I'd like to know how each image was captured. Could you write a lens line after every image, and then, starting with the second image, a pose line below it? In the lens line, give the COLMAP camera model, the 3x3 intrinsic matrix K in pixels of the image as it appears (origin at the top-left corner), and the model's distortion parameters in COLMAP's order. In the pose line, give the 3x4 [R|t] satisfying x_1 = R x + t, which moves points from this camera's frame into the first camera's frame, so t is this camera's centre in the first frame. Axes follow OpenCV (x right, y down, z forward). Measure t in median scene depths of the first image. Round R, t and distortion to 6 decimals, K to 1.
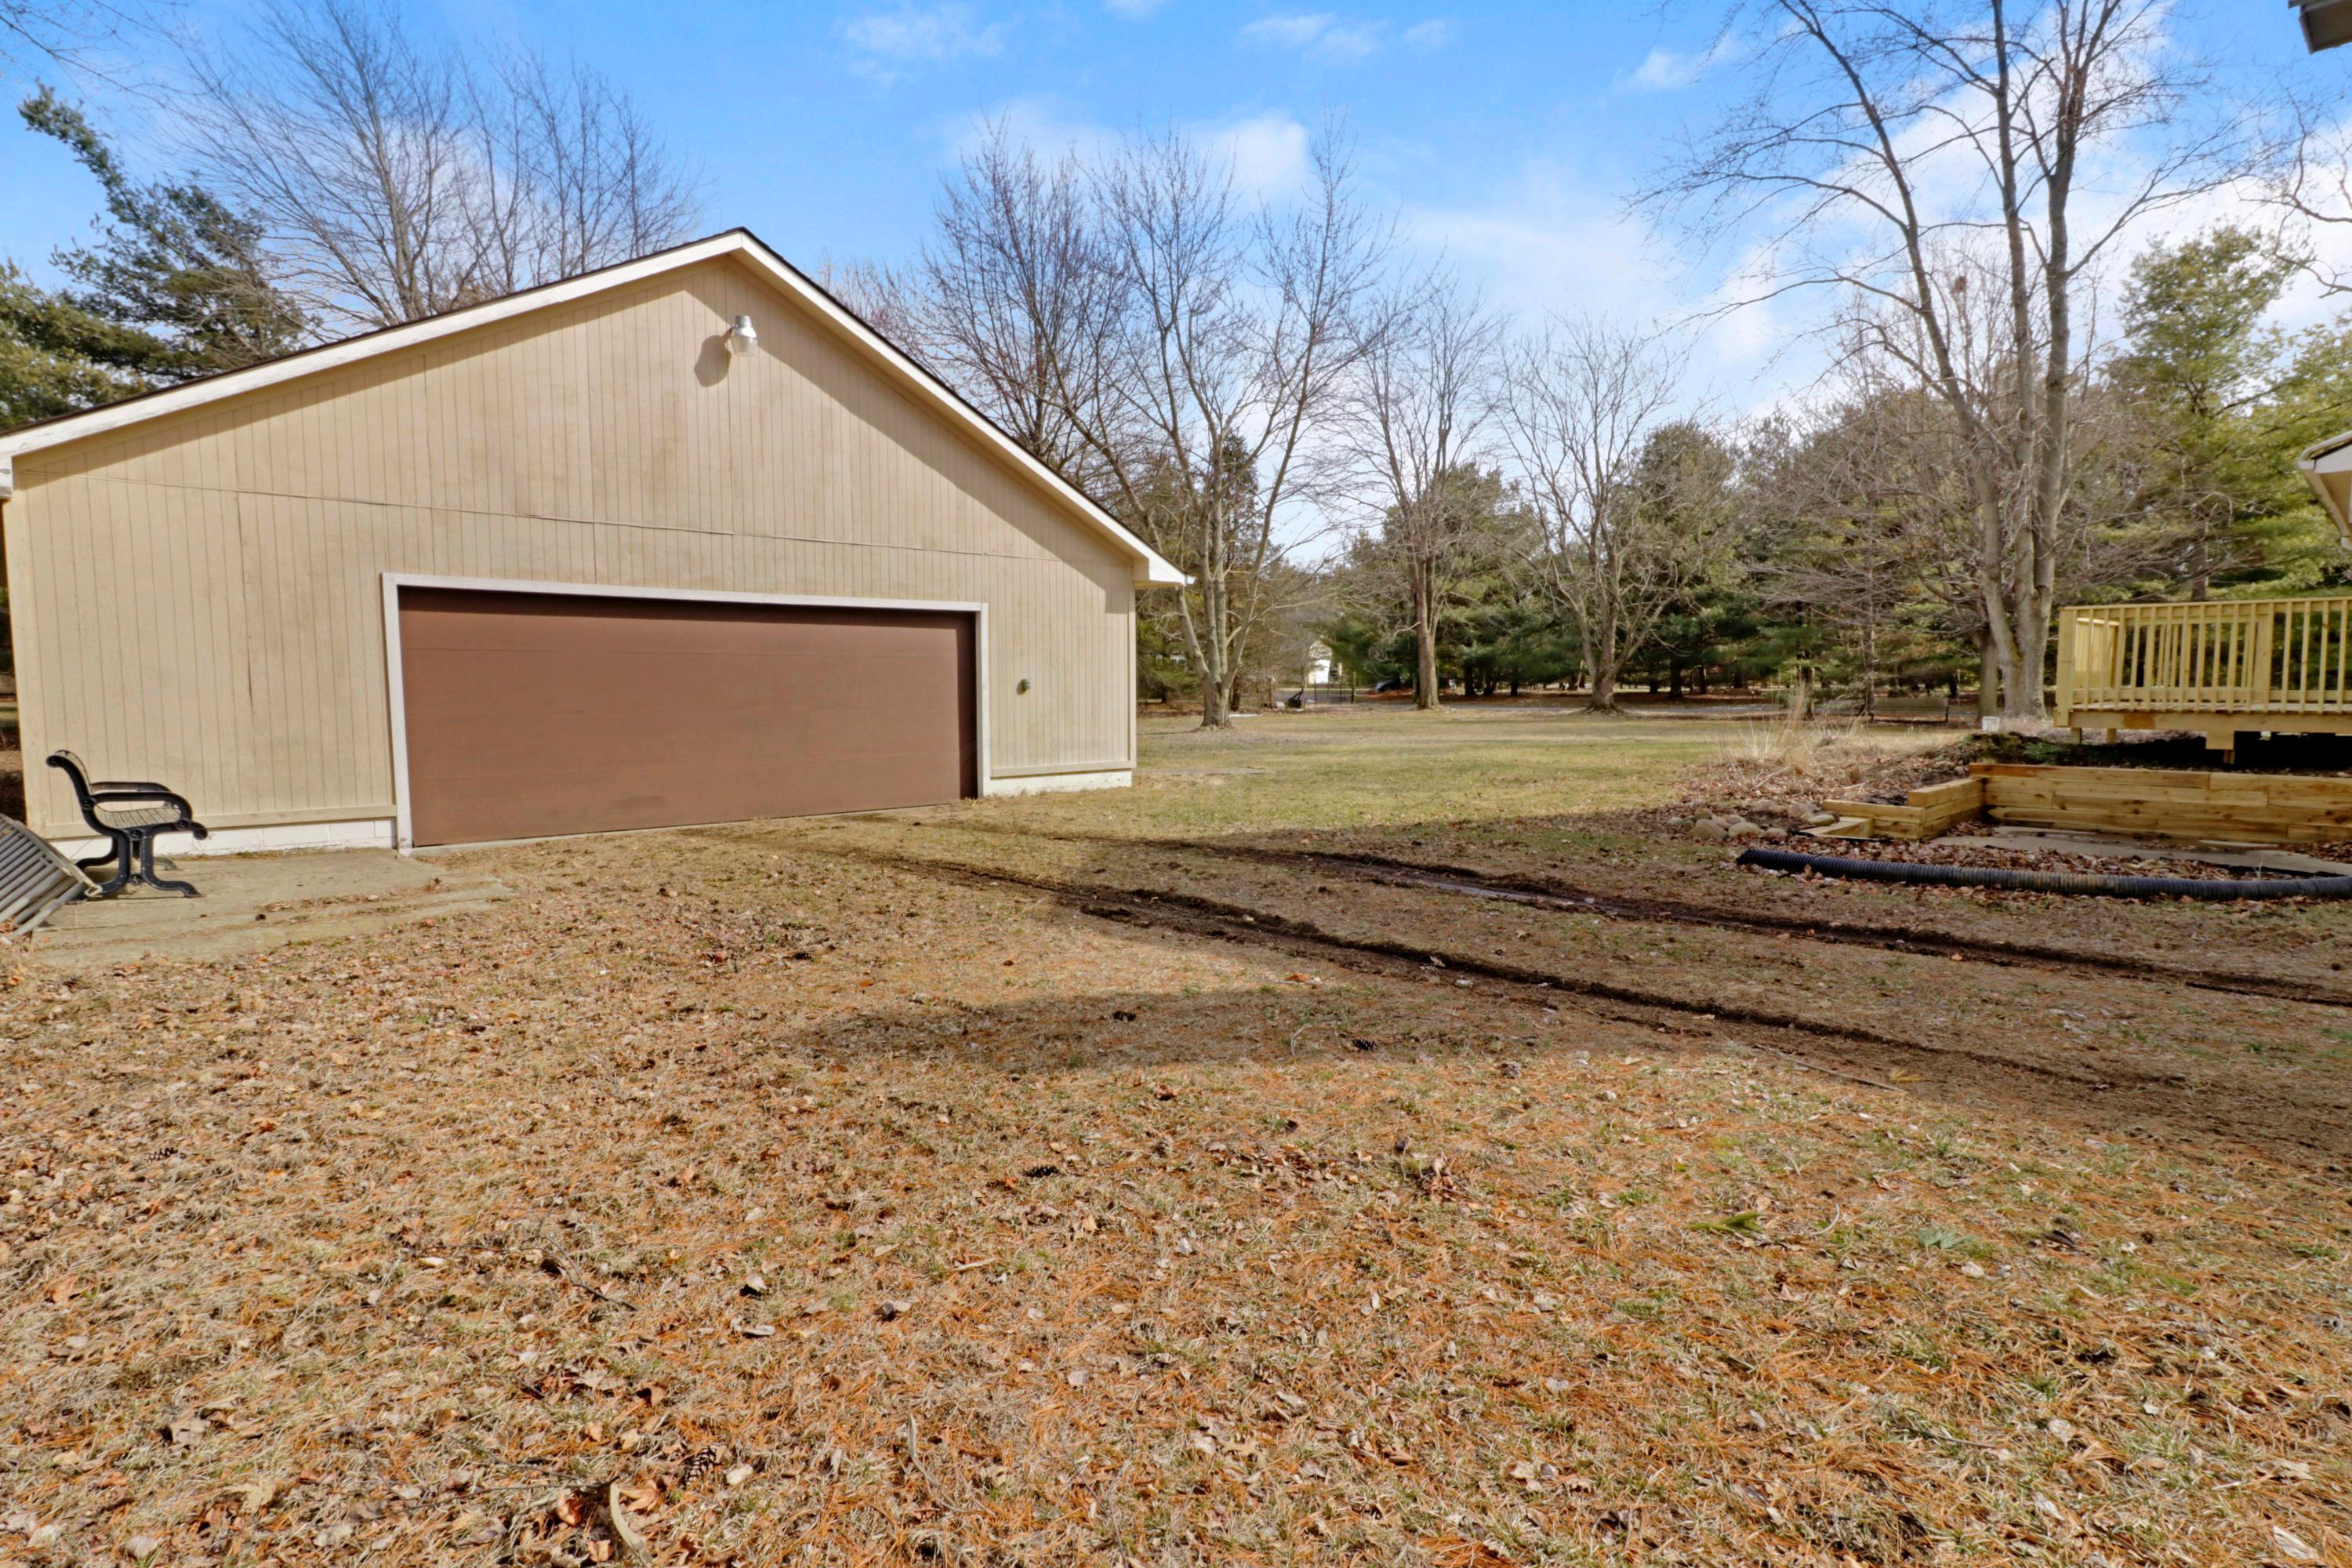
lens RADIAL K [[1203.2, 0, 1179.5], [0, 1203.2, 785.9], [0, 0, 1]] dist [-0.000701, 0.001196]
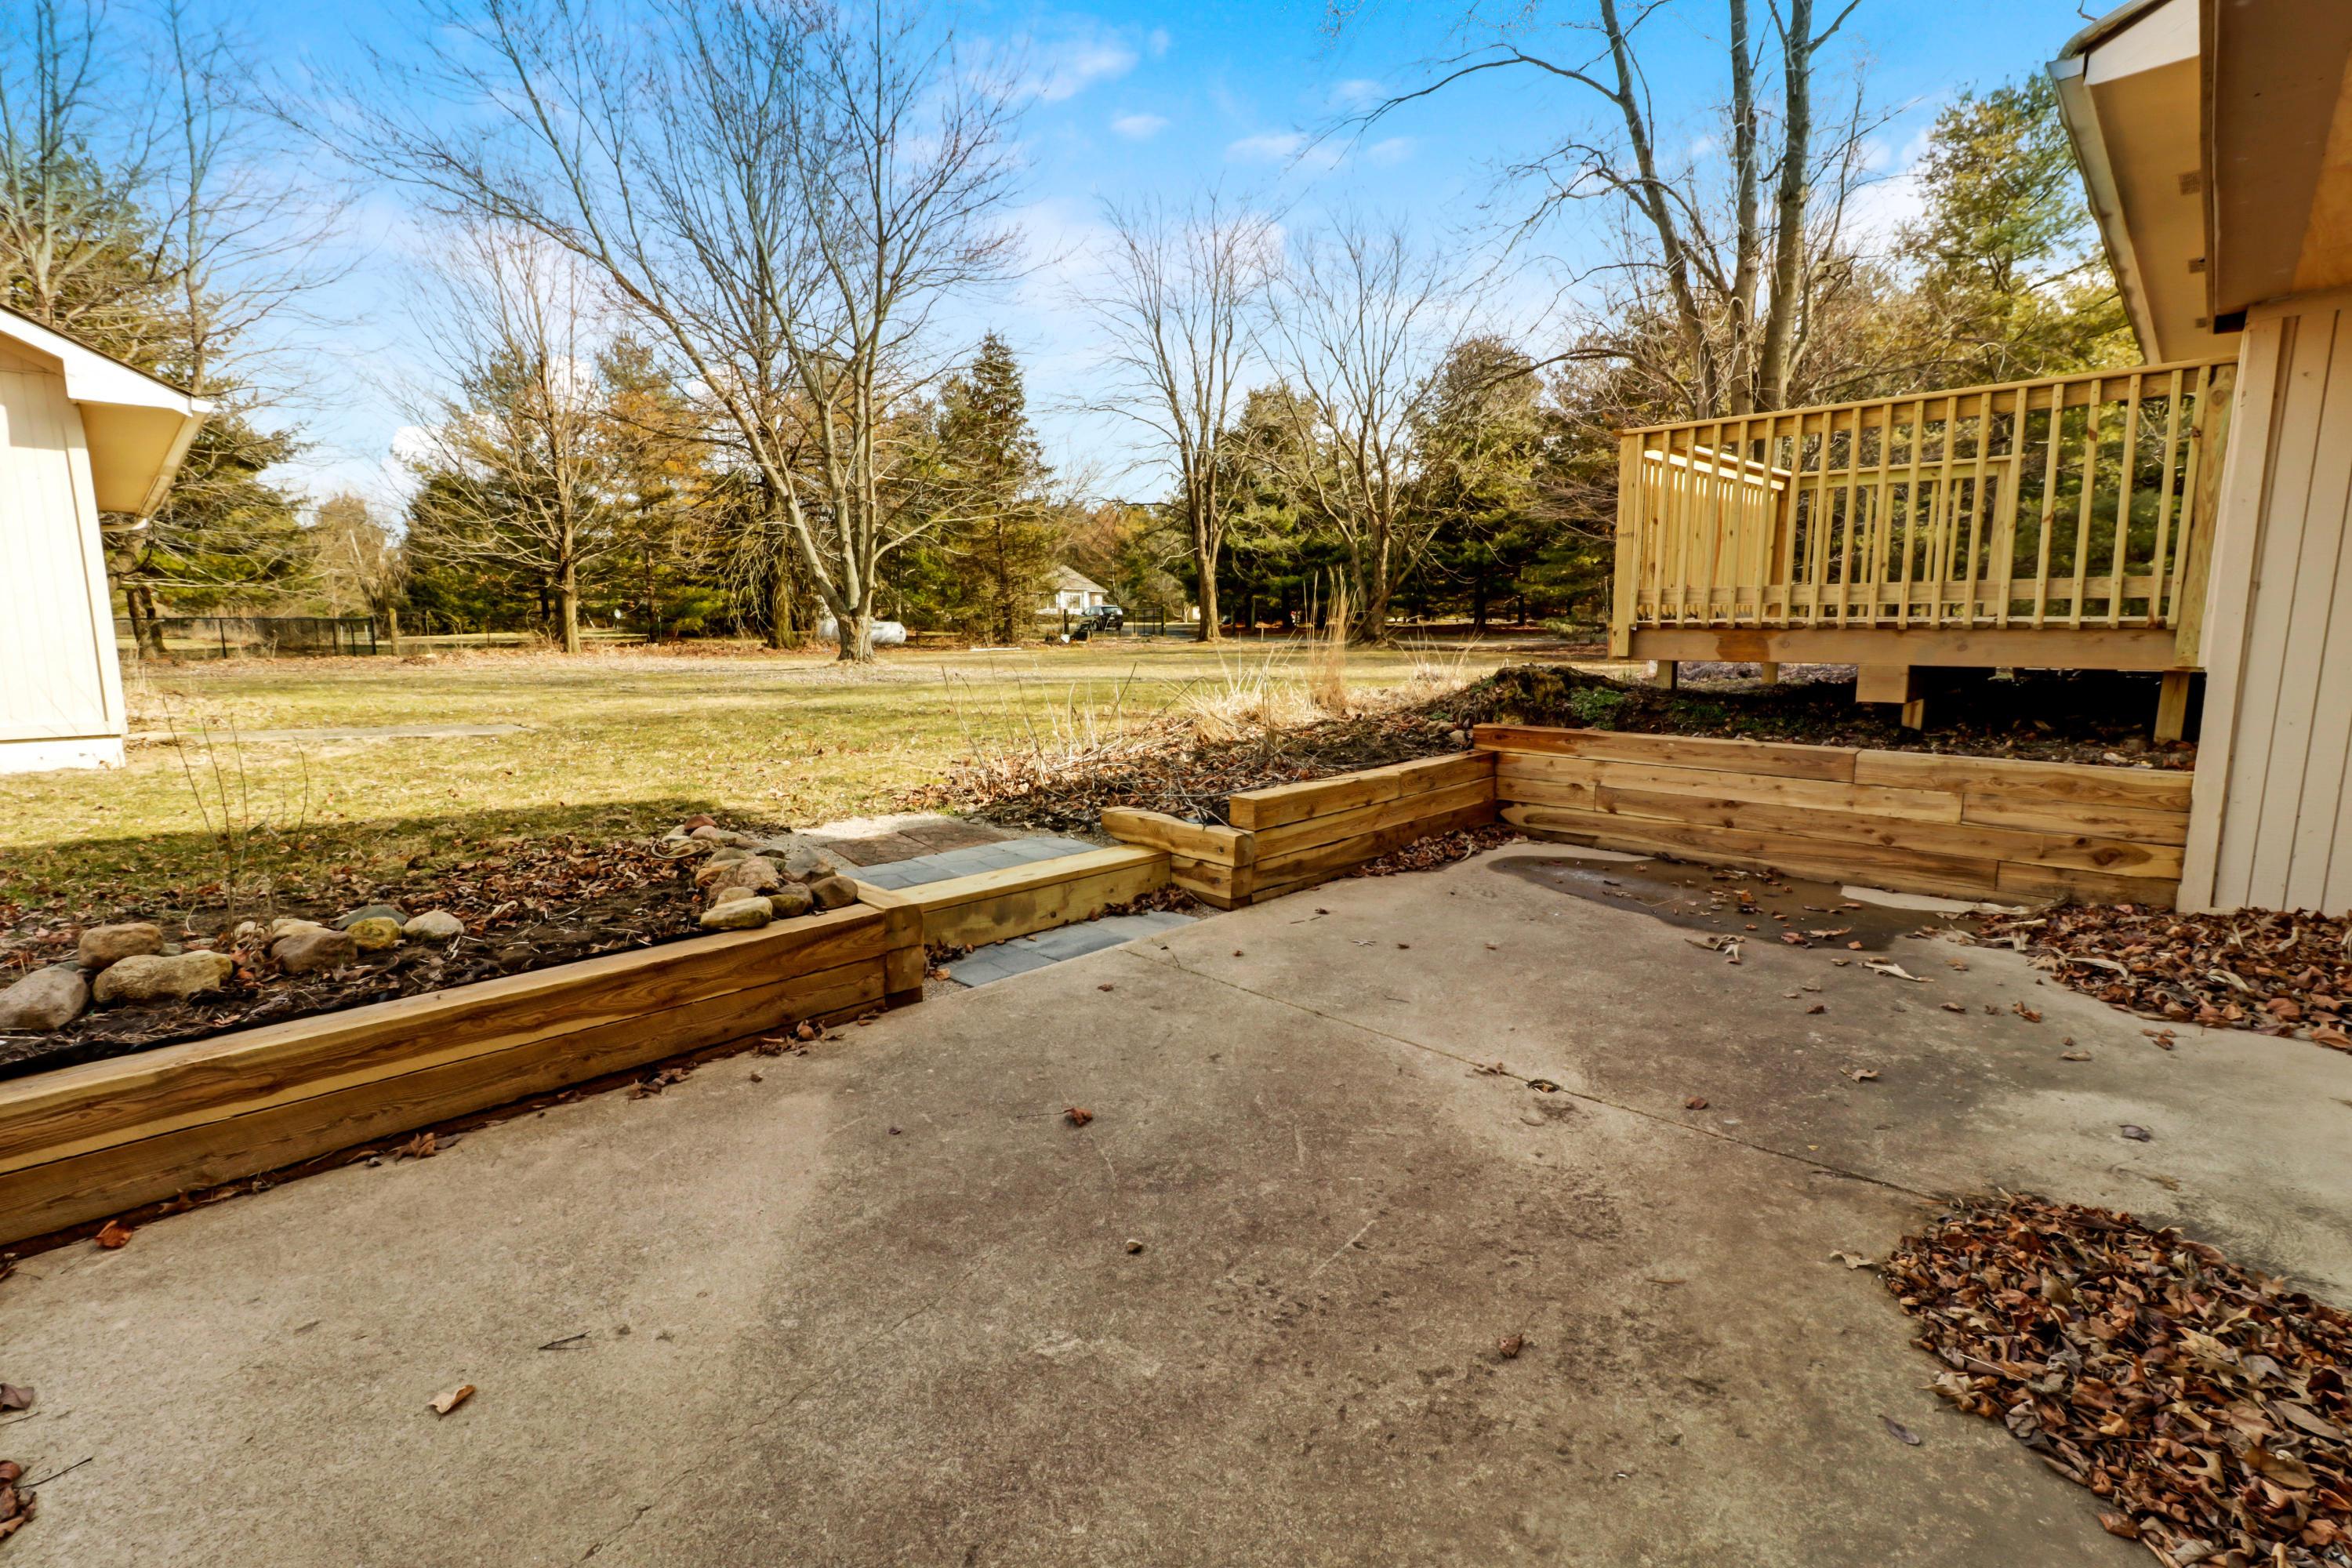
lens RADIAL K [[1080.2, 0, 1170.0], [0, 1080.2, 773.1], [0, 0, 1]] dist [0.007536, -0.001487]
pose [[0.999384, -0.007364, 0.034309, 0.470689], [0.005457, 0.998452, 0.055351, -0.023689], [-0.034663, -0.055129, 0.997877, 0.475211]]
